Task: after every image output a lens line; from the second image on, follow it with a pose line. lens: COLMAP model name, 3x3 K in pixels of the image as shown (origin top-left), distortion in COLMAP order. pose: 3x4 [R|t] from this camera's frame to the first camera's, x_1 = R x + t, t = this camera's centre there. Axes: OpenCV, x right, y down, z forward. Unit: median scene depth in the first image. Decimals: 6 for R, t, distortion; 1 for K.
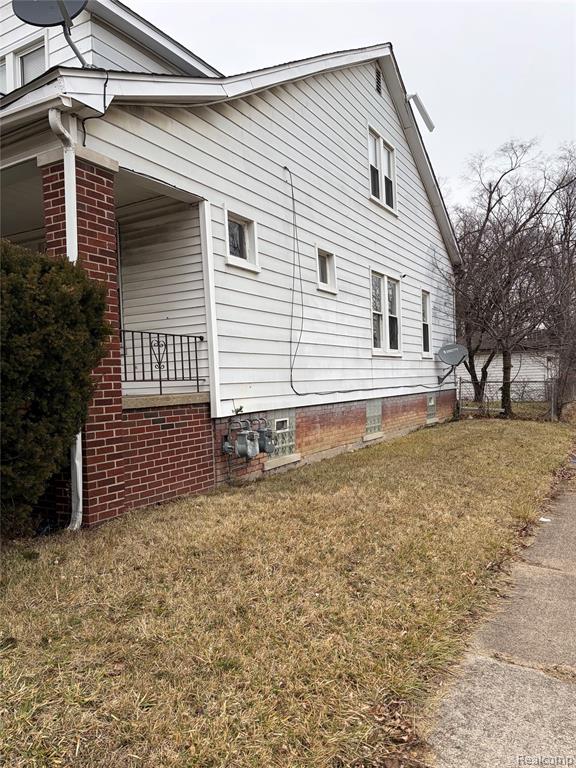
lens RADIAL K [[582.1, 0, 287.8], [0, 582.1, 384.3], [0, 0, 1]] dist [0.008766, -0.000891]
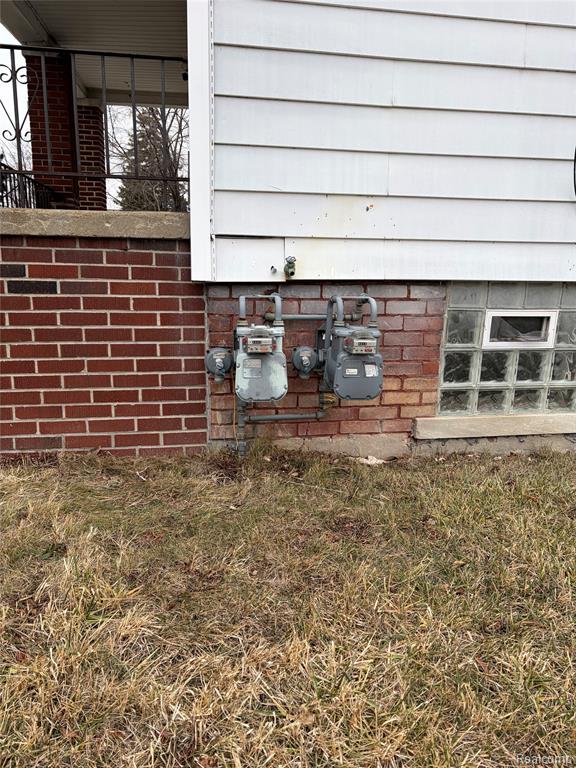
lens RADIAL K [[582.1, 0, 288.0], [0, 582.1, 381.8], [0, 0, 1]] dist [0.008766, -0.000891]
pose [[0.606298, 0.249449, -0.755102, 0.211417], [-0.046766, 0.959070, 0.279280, 0.010910], [0.793861, -0.134013, 0.593148, 0.799550]]
